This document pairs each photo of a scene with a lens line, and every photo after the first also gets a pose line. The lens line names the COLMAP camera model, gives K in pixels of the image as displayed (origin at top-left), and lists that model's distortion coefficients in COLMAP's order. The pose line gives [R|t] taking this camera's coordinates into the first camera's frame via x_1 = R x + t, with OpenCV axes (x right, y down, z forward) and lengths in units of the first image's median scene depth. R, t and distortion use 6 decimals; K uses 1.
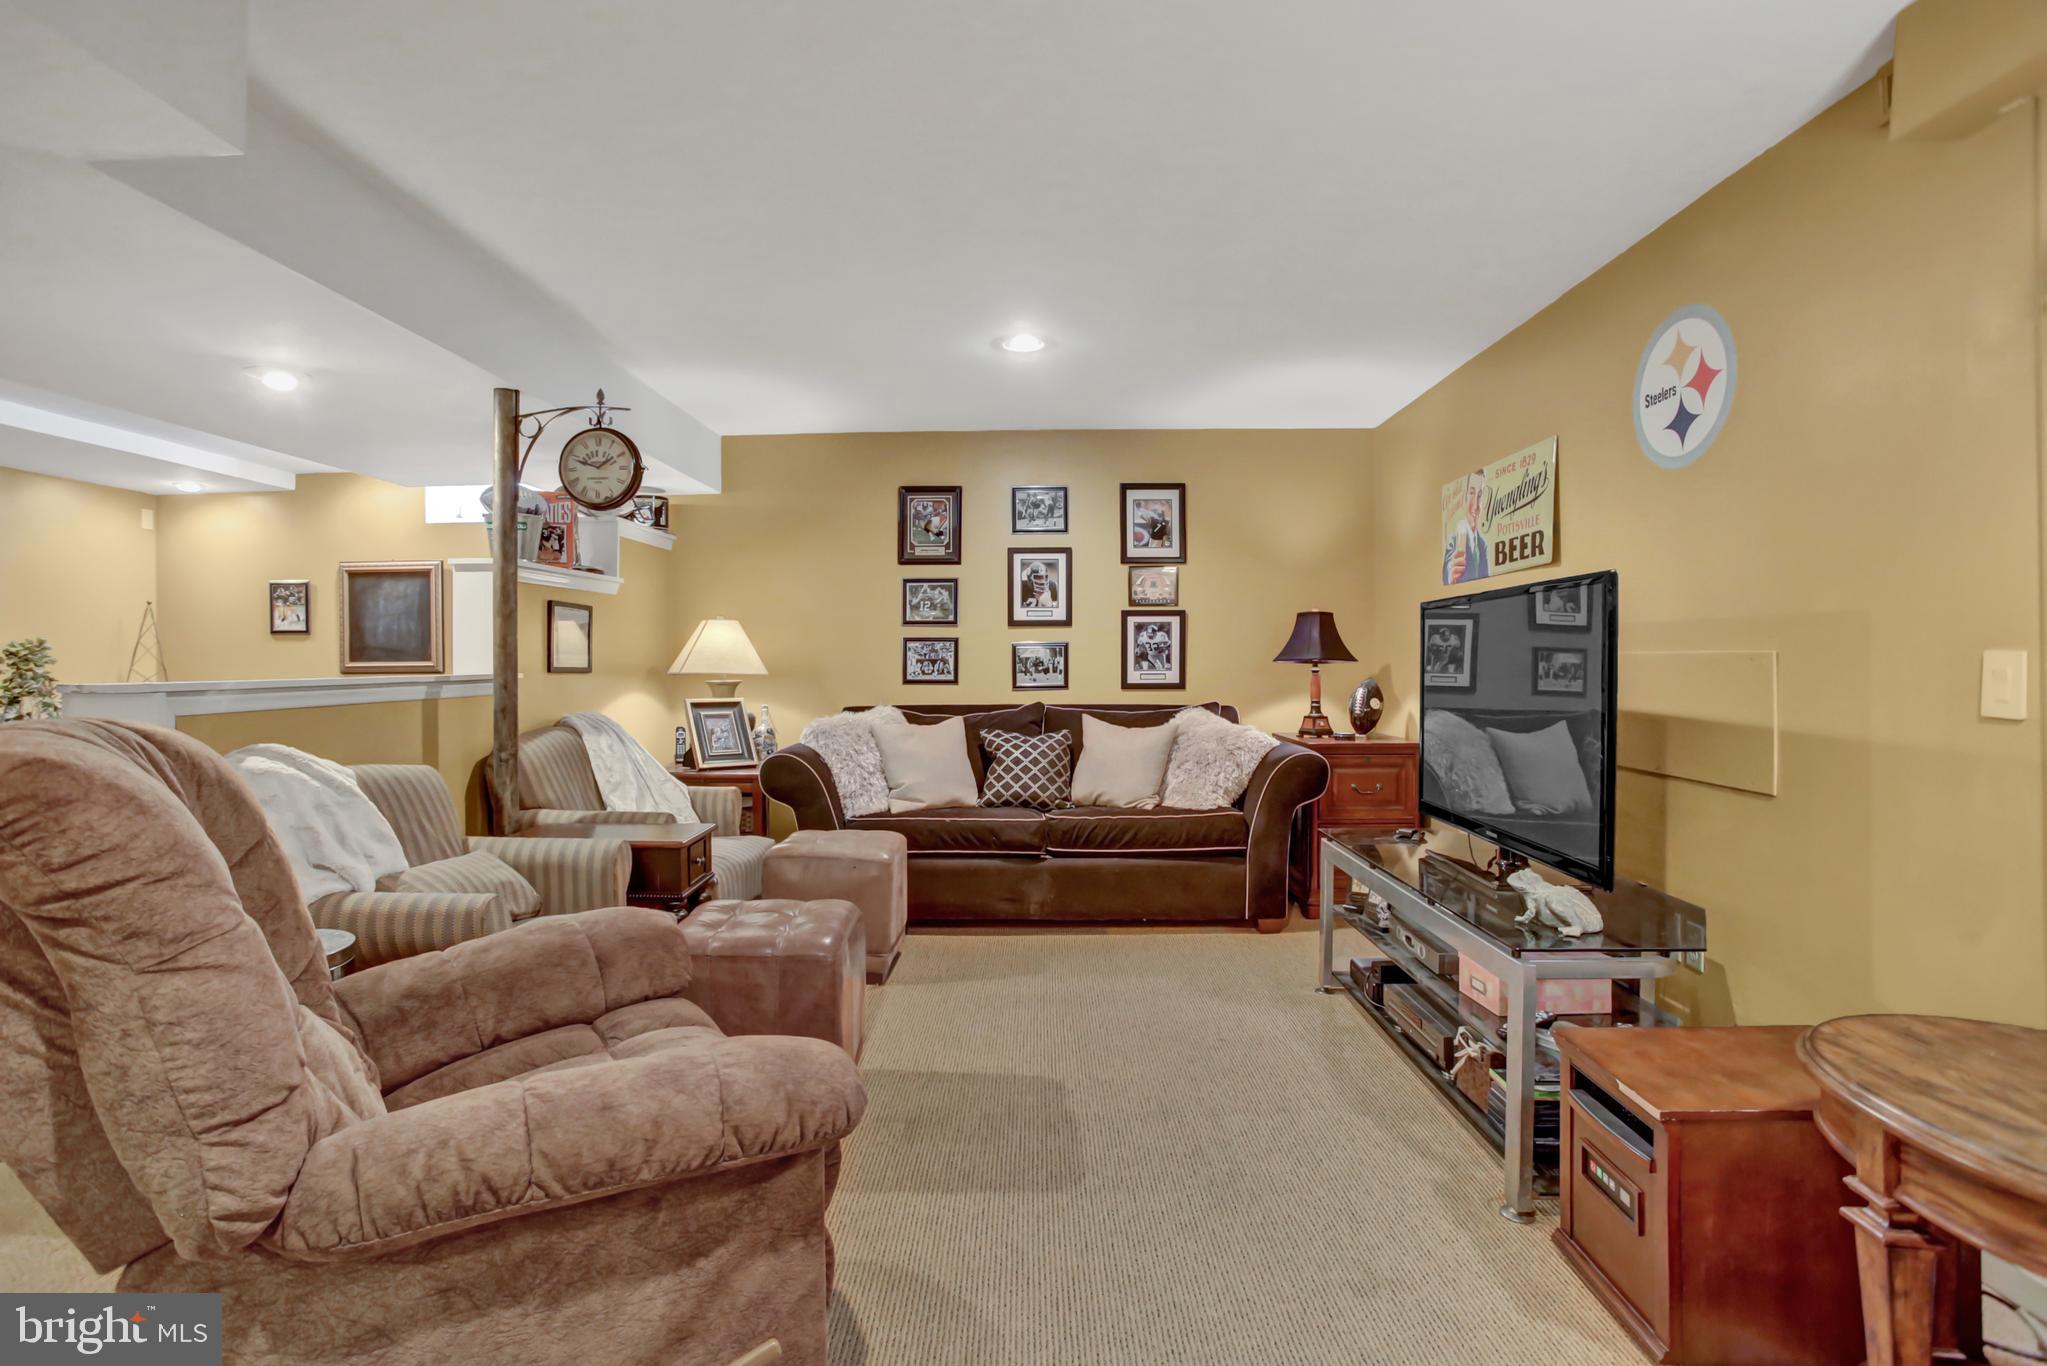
lens RADIAL K [[1015.2, 0, 987.2], [0, 1015.2, 672.8], [0, 0, 1]] dist [-0.088436, 0.043908]
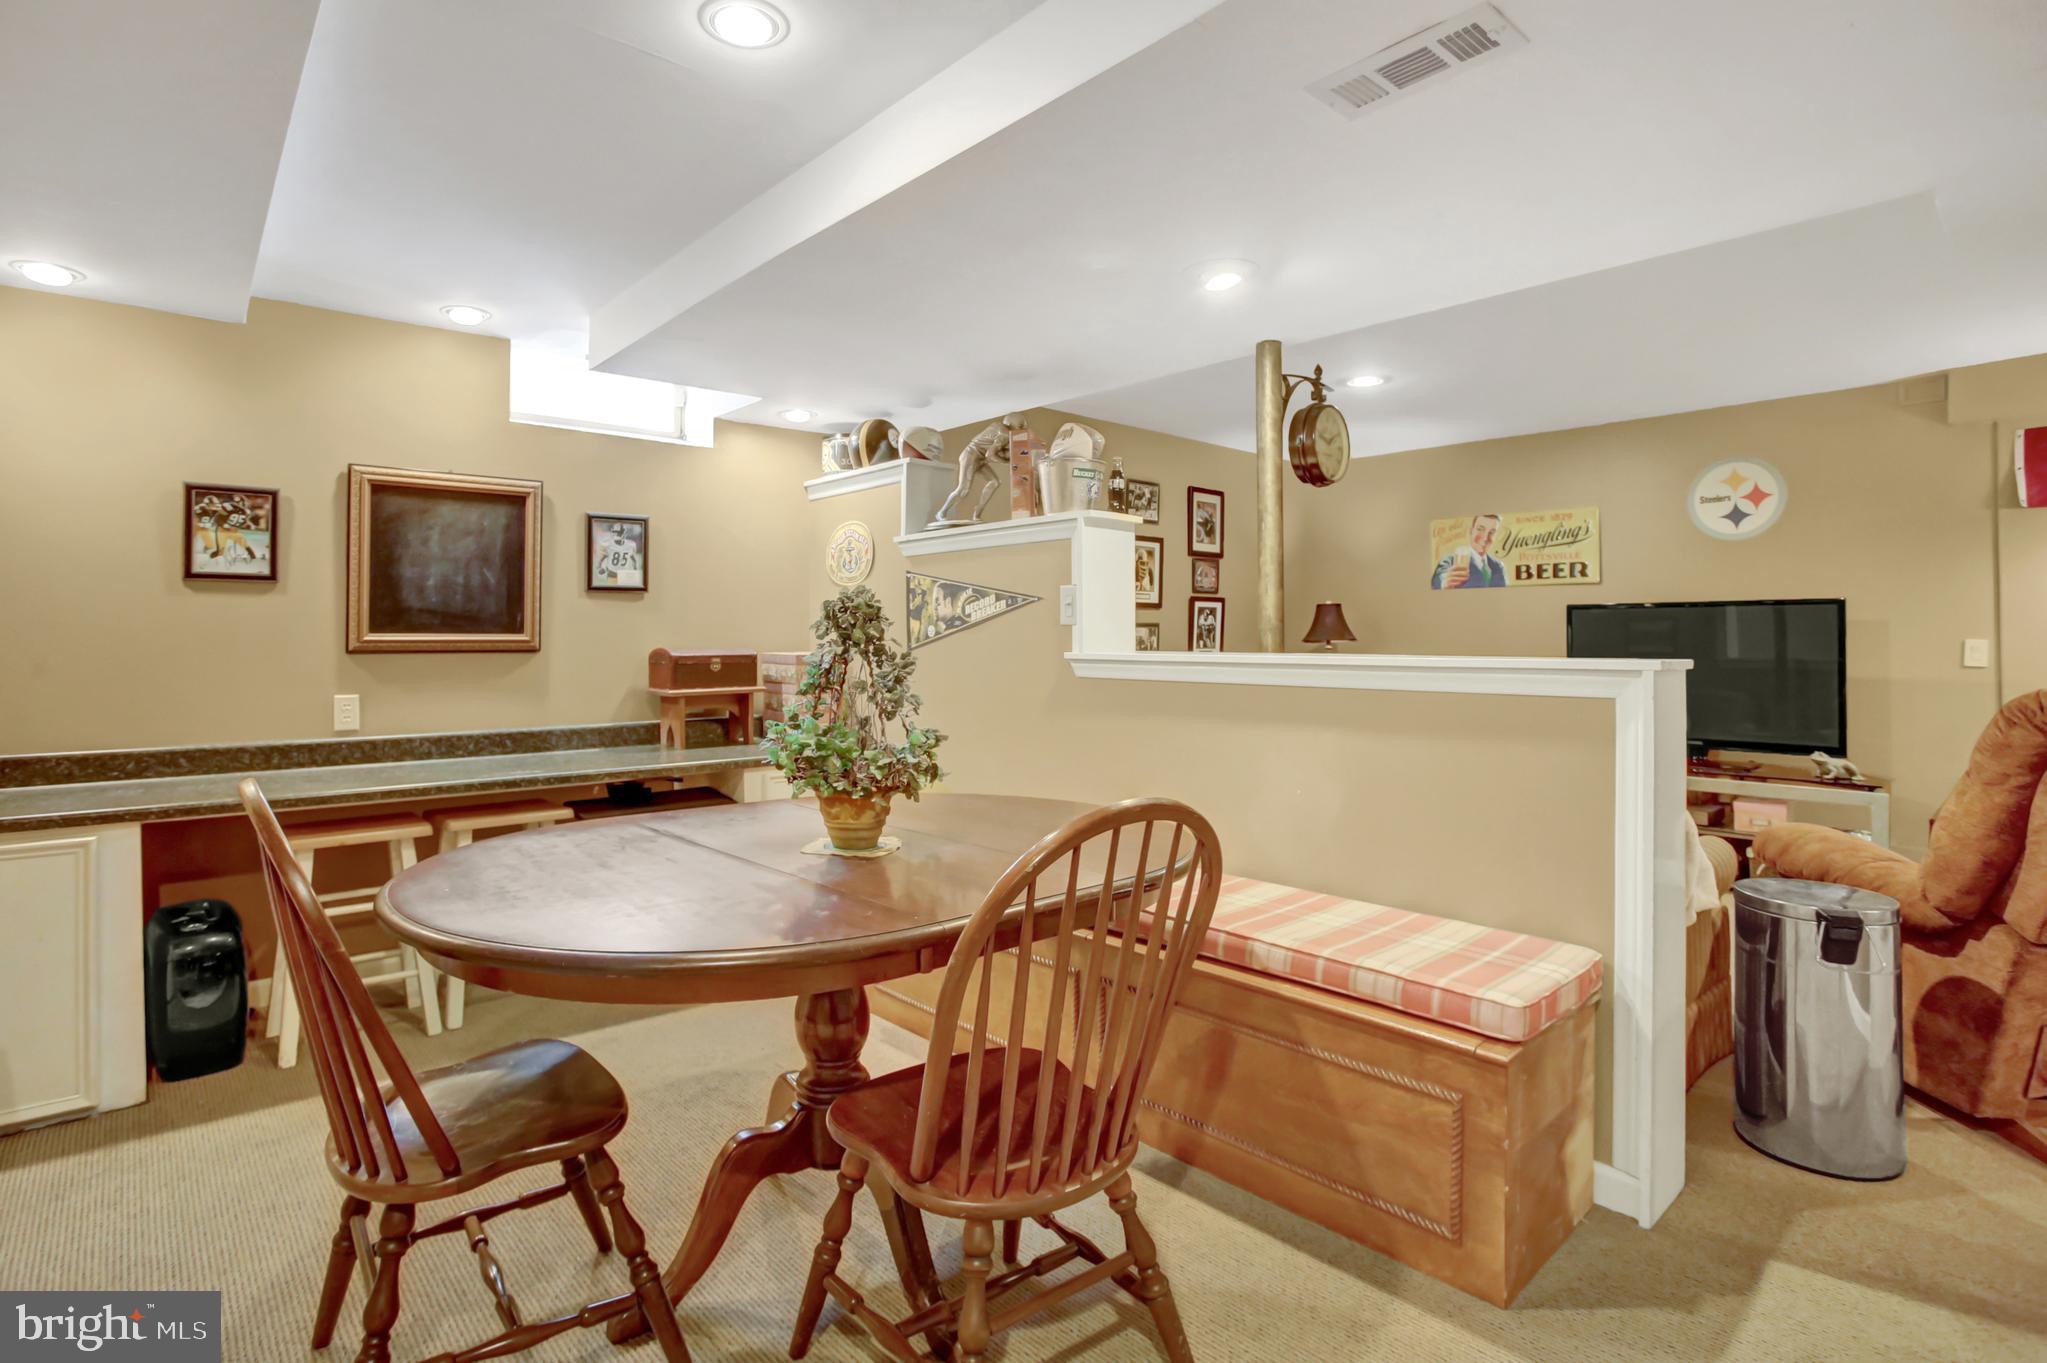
lens RADIAL K [[1016.9, 0, 991.1], [0, 1016.9, 631.5], [0, 0, 1]] dist [-0.088041, 0.044185]
pose [[0.721050, 0.011270, 0.692792, -0.895926], [0.000938, 0.999851, -0.017241, -0.001615], [-0.692883, 0.013081, 0.720931, 0.351403]]
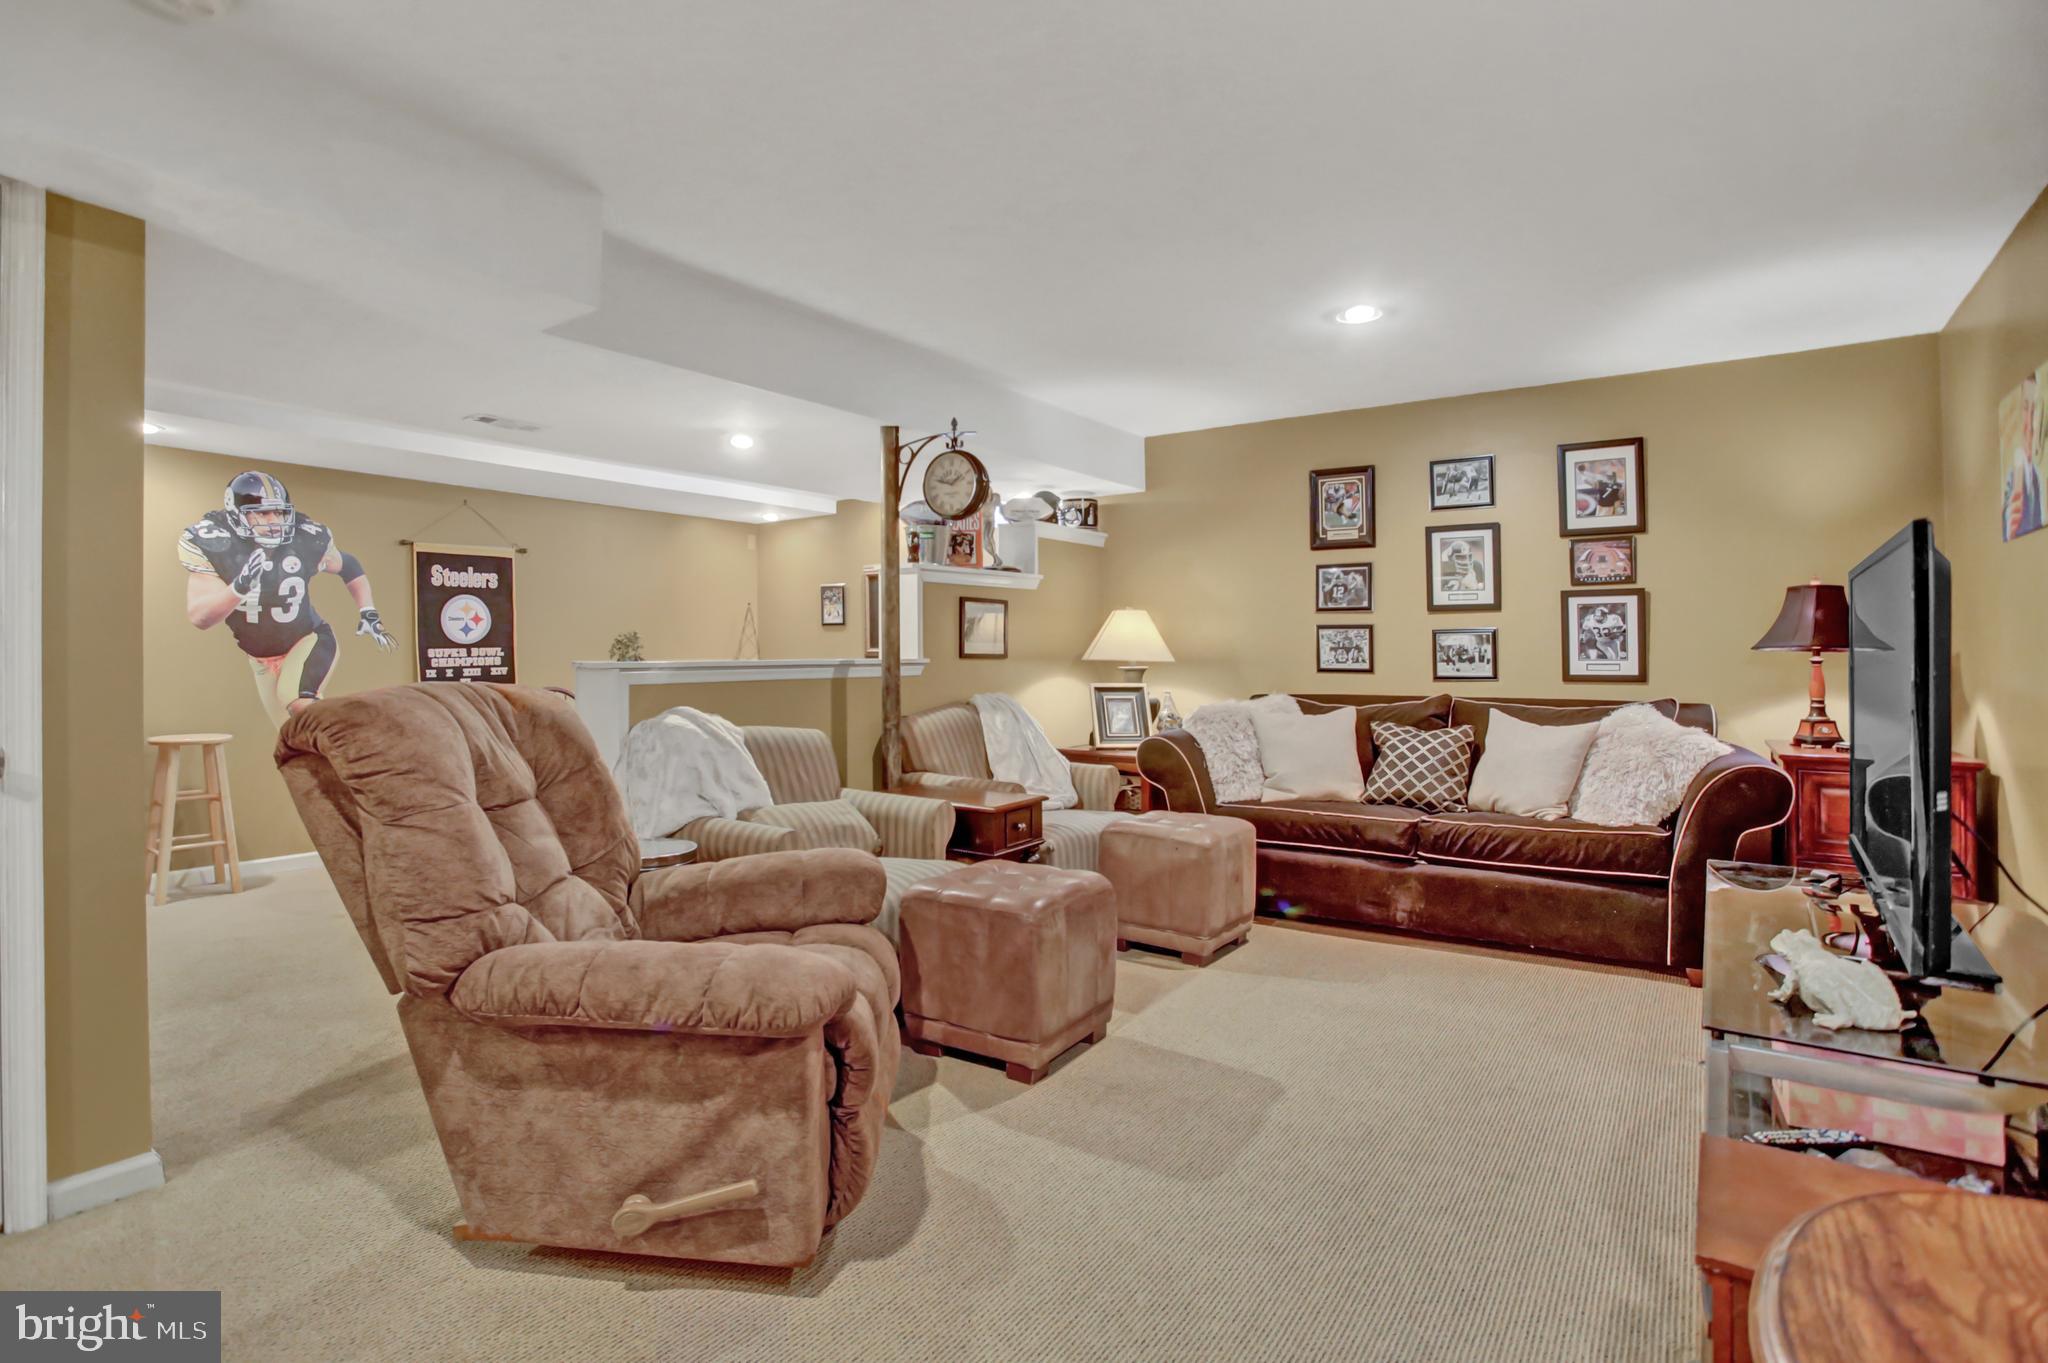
lens RADIAL K [[1017.4, 0, 991.5], [0, 1017.4, 631.5], [0, 0, 1]] dist [-0.088041, 0.044185]
pose [[0.830975, -0.007766, -0.556256, 0.215249], [-0.008184, 0.999624, -0.026182, -0.000491], [0.556250, 0.026309, 0.830598, 0.024076]]
